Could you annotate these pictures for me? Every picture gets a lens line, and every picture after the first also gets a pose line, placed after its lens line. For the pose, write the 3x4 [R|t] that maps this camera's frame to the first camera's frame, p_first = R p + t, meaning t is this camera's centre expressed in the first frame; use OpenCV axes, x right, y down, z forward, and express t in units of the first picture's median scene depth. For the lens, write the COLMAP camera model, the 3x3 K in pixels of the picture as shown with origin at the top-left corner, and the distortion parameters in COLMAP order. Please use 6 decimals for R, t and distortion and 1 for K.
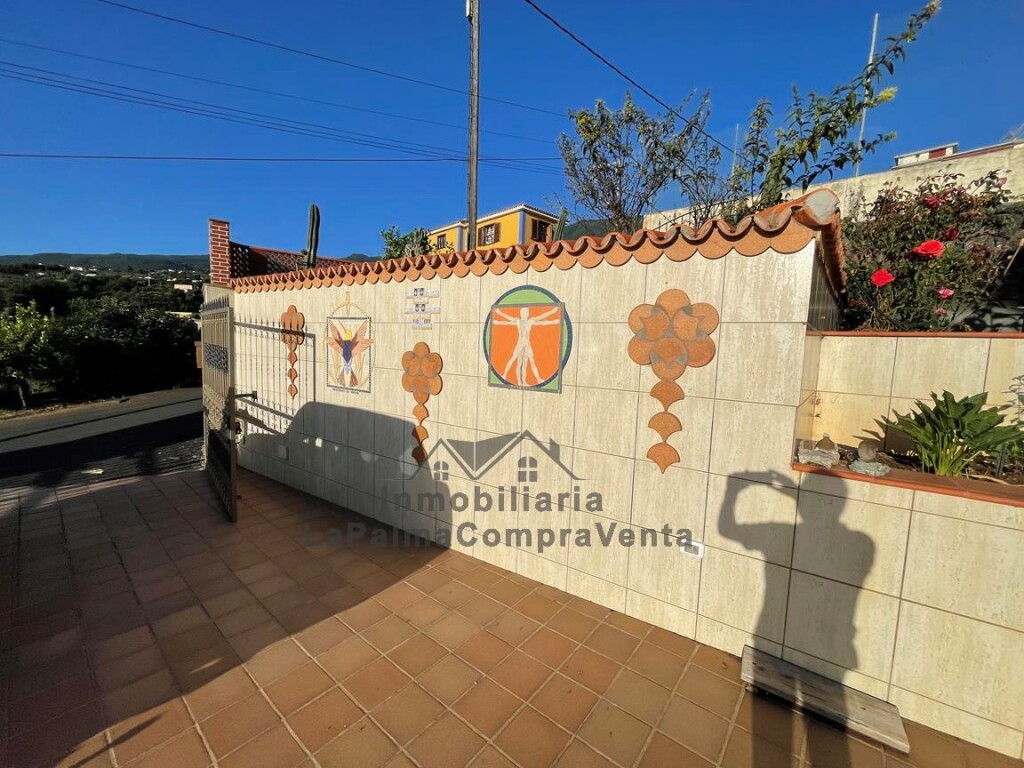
lens RADIAL K [[413.8, 0, 512.7], [0, 413.8, 382.0], [0, 0, 1]] dist [-0.001714, -0.000255]
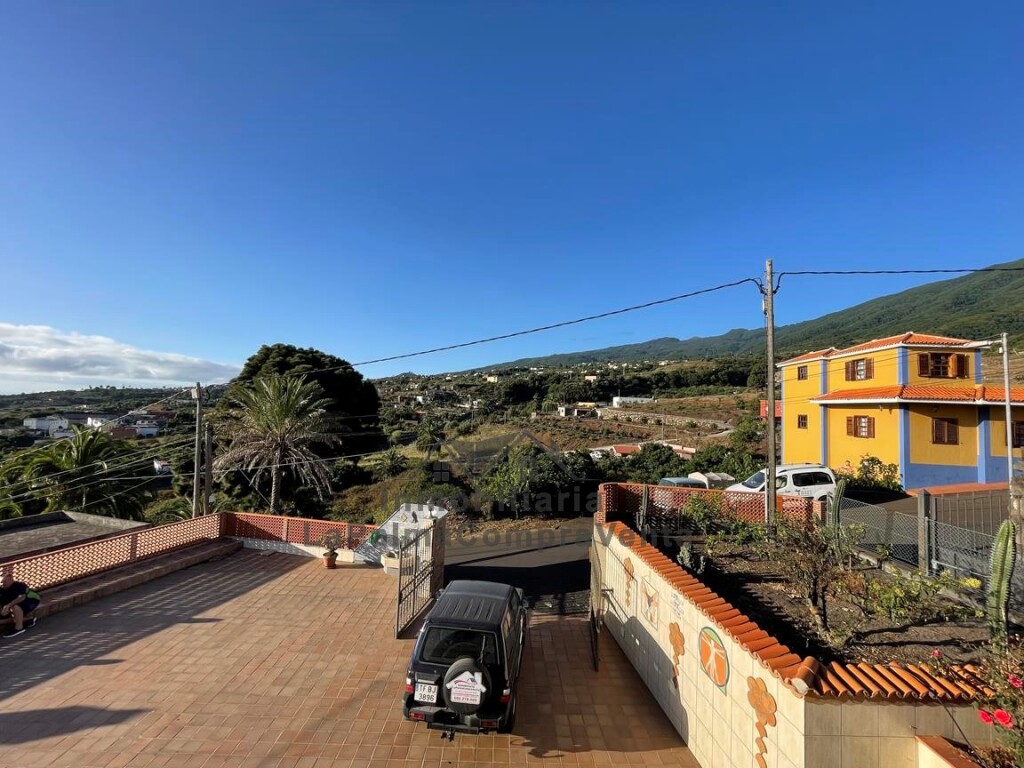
lens RADIAL K [[413.8, 0, 512.7], [0, 413.8, 382.0], [0, 0, 1]] dist [-0.001714, -0.000255]
pose [[0.659159, -0.055105, -0.749982, 0.308016], [-0.083927, 0.985690, -0.146187, -0.331840], [0.747305, 0.159304, 0.645102, -0.402482]]
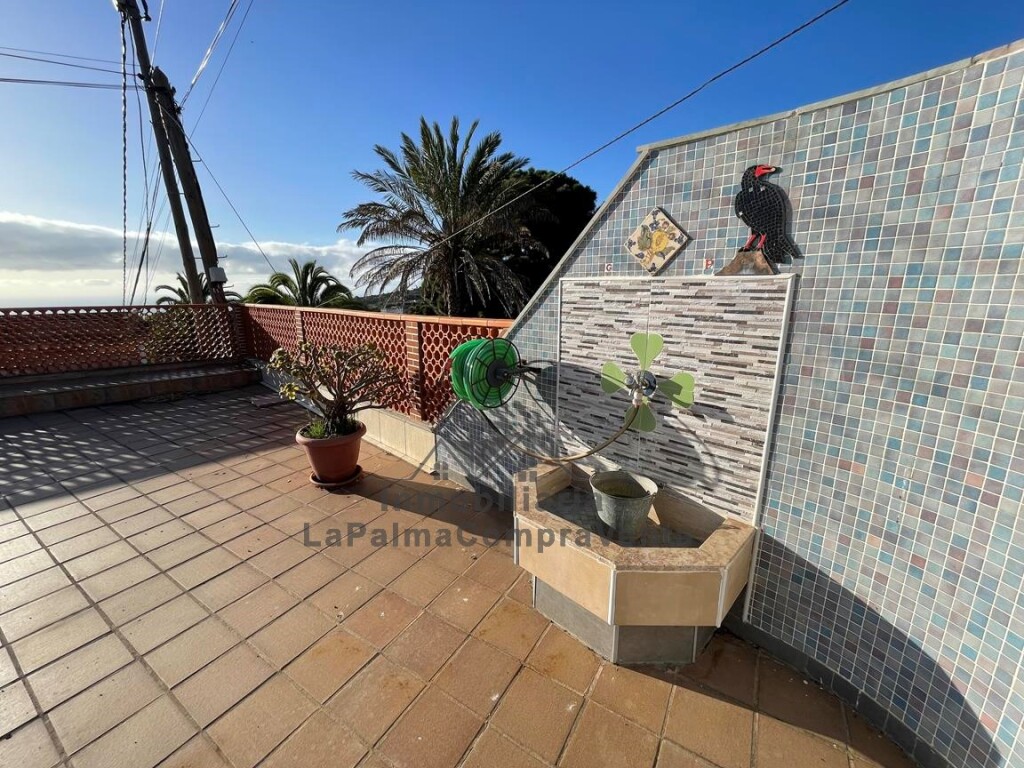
lens RADIAL K [[417.1, 0, 524.1], [0, 417.1, 384.1], [0, 0, 1]] dist [0.001162, 0.000216]
pose [[0.170759, 0.189448, -0.966929, -0.834399], [-0.074967, 0.980995, 0.178965, -0.019537], [0.982457, 0.041928, 0.181716, 0.209647]]
